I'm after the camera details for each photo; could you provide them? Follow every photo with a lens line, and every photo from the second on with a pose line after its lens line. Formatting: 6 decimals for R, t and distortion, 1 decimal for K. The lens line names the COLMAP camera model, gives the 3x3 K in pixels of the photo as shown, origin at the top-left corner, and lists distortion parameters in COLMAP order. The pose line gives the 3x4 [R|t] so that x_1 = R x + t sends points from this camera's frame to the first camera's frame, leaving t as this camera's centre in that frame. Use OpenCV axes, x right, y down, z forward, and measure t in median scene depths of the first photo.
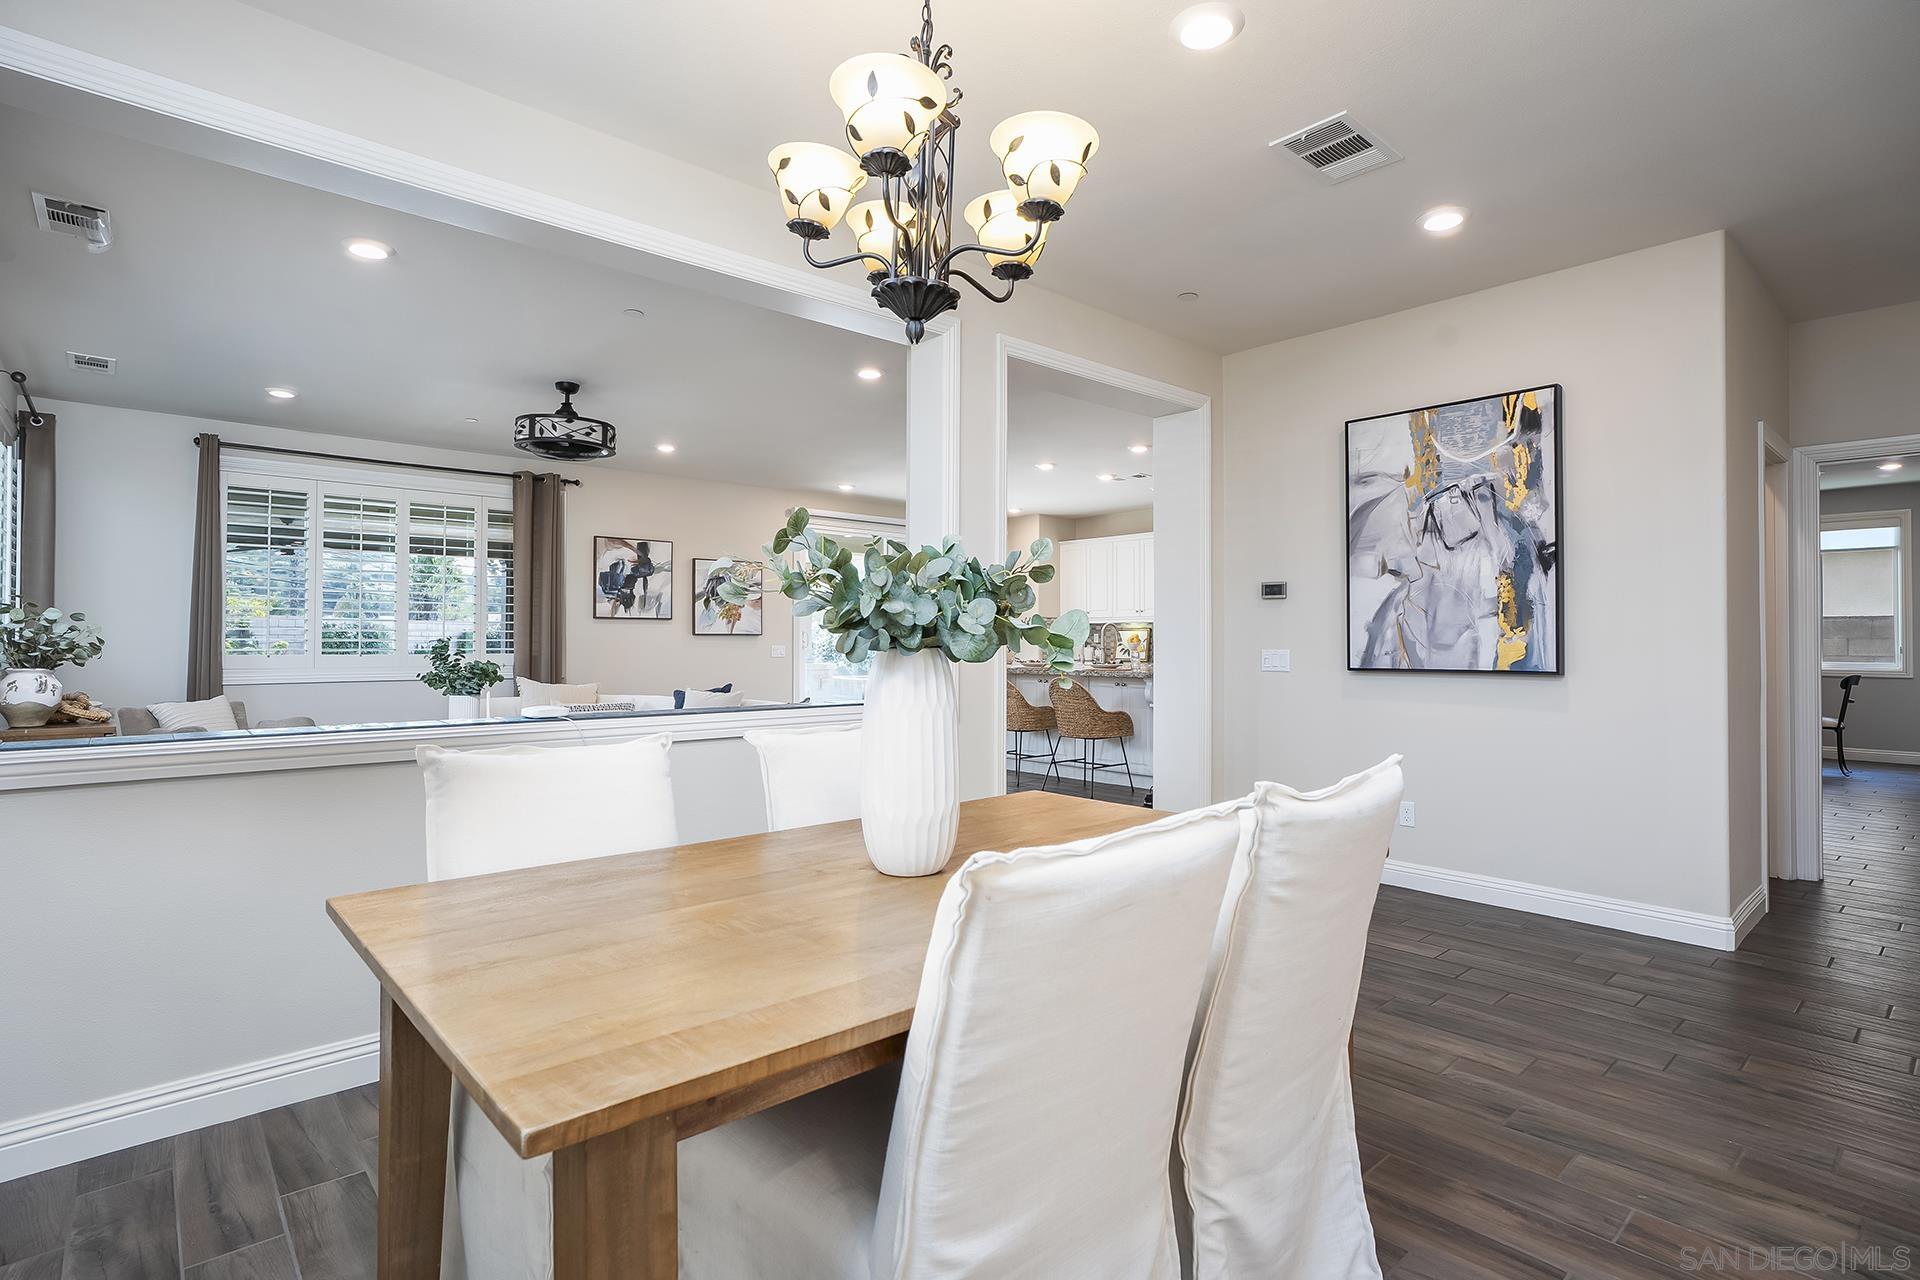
lens RADIAL K [[943.0, 0, 956.7], [0, 943.0, 627.9], [0, 0, 1]] dist [-0.059752, 0.040543]
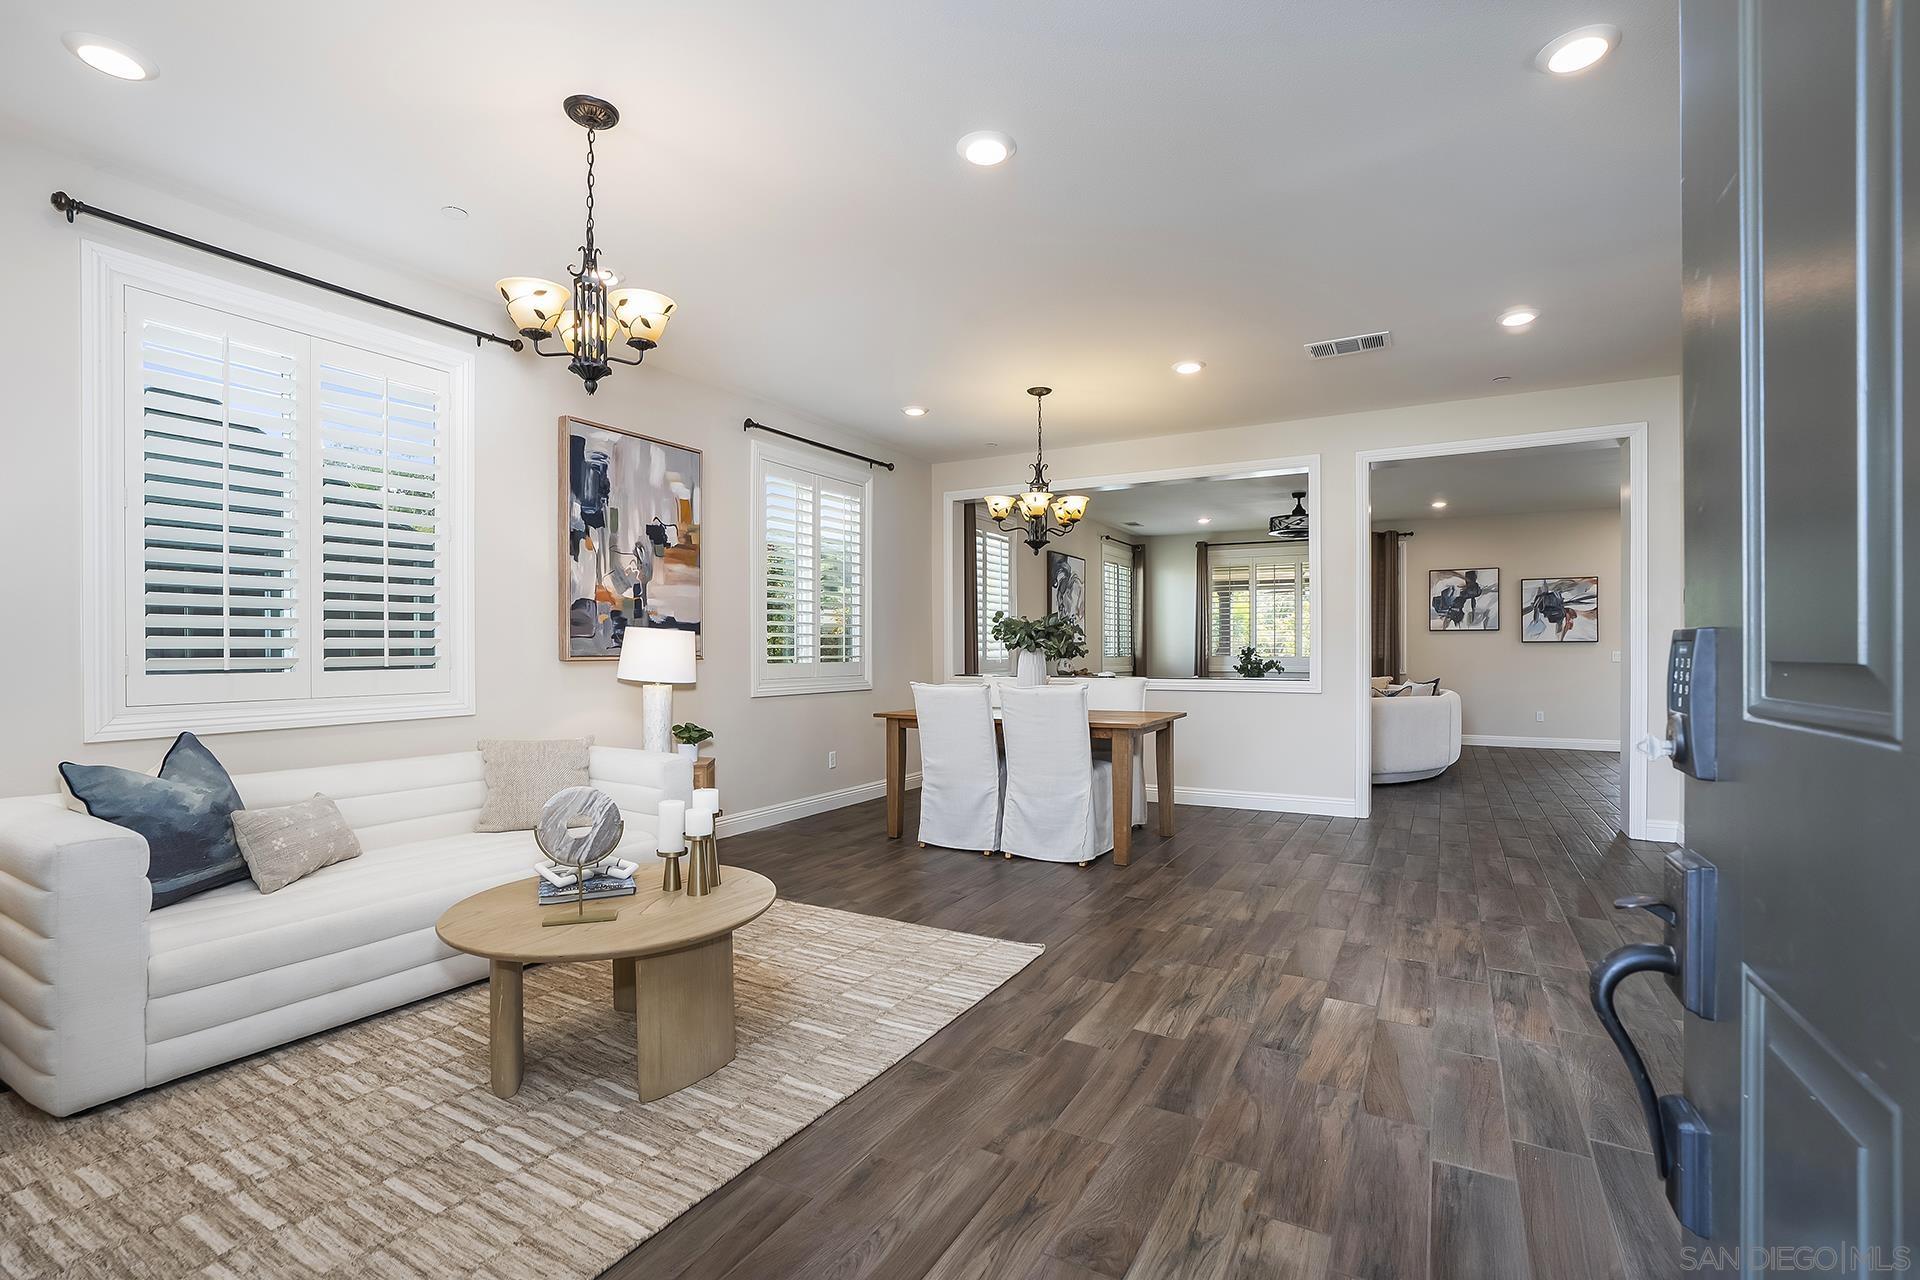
lens RADIAL K [[870.8, 0, 955.2], [0, 870.8, 645.7], [0, 0, 1]] dist [-0.043362, 0.016641]
pose [[0.318212, -0.005193, -0.948005, 0.588775], [0.013494, 0.999909, -0.000947, 0.003129], [0.947924, -0.012491, 0.318253, -0.053464]]
